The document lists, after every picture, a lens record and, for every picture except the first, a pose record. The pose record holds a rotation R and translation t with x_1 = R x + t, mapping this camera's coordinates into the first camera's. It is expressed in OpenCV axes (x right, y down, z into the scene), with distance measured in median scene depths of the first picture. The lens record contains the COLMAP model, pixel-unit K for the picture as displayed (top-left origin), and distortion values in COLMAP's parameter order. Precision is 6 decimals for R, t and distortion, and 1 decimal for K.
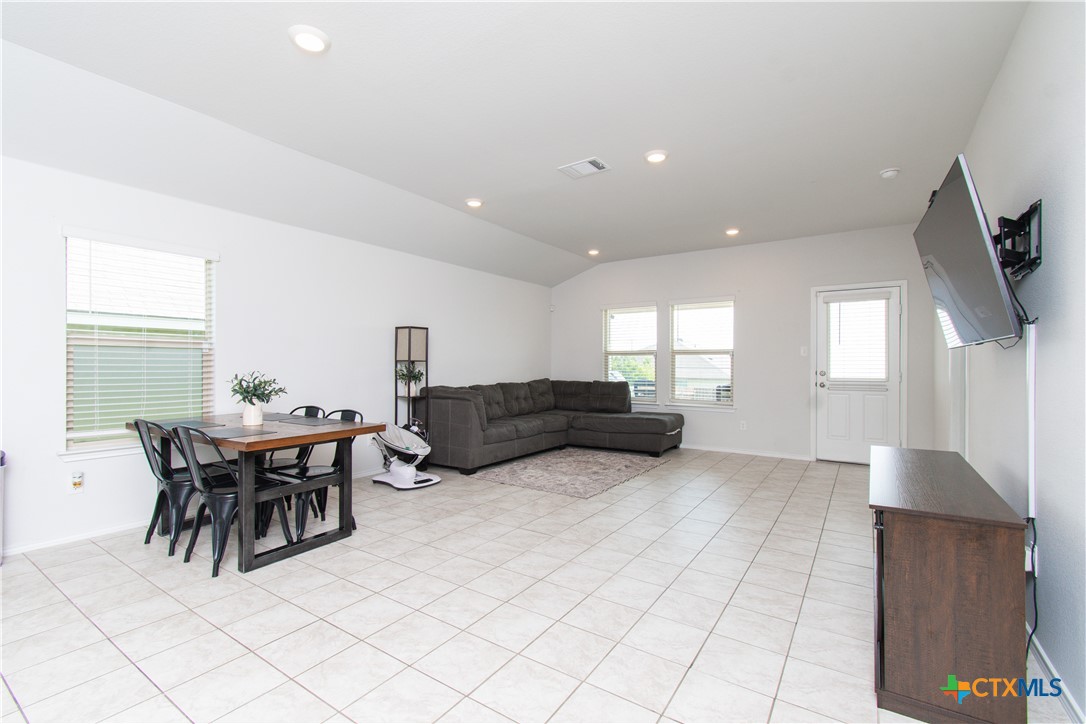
lens RADIAL K [[484.6, 0, 541.3], [0, 484.6, 361.6], [0, 0, 1]] dist [-0.003318, 0.001308]
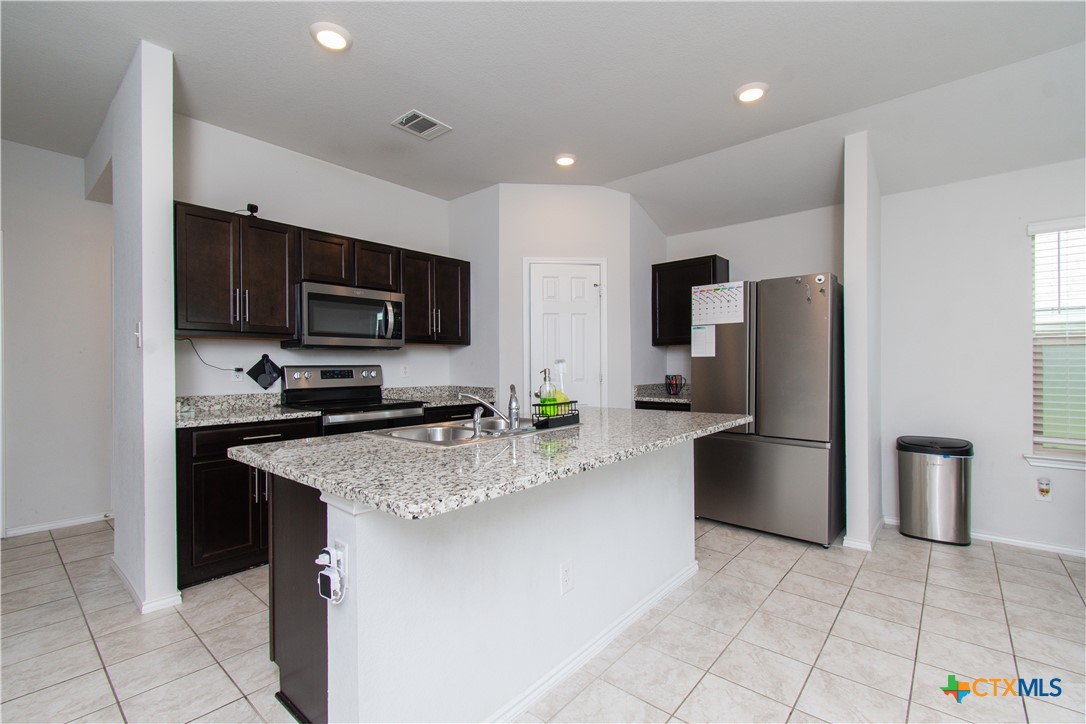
lens RADIAL K [[484.6, 0, 541.6], [0, 484.6, 364.9], [0, 0, 1]] dist [-0.003318, 0.001308]
pose [[-0.110653, -0.005036, -0.993846, 0.124298], [0.010935, 0.999920, -0.006284, 0.000316], [0.993799, -0.011563, -0.110589, 0.160250]]
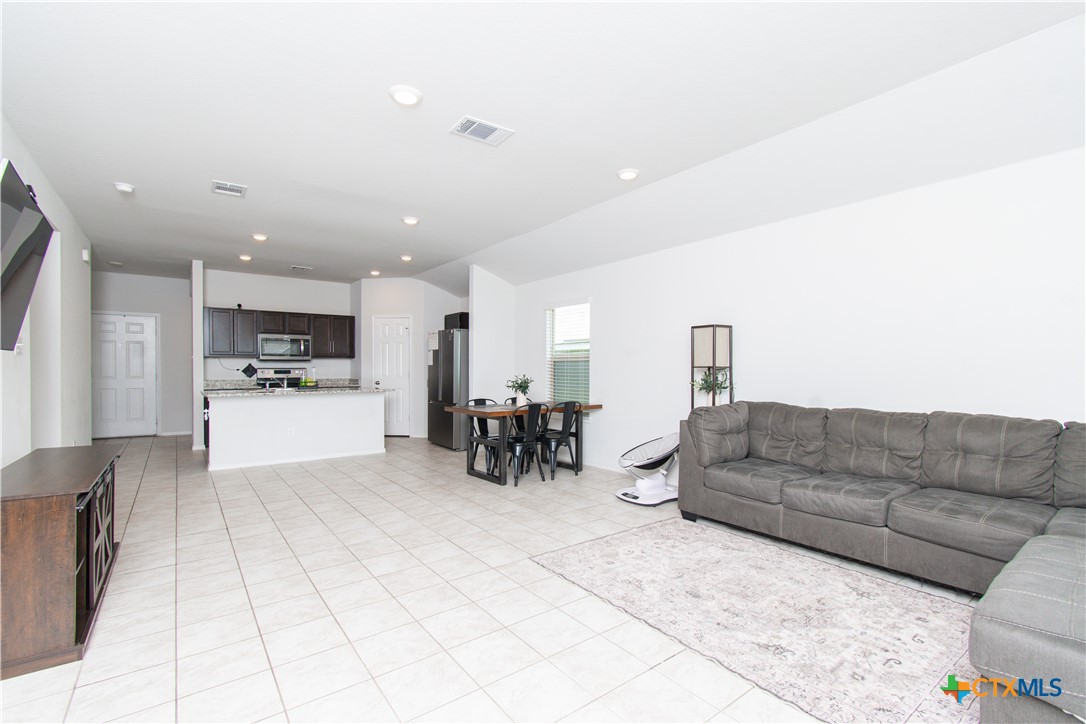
lens RADIAL K [[484.6, 0, 539.9], [0, 484.6, 371.6], [0, 0, 1]] dist [-0.003318, 0.001308]
pose [[-0.333783, 0.001735, -0.942648, 0.615200], [0.002455, 0.999997, 0.000971, 0.005157], [0.942647, -0.001990, -0.333786, 1.013439]]
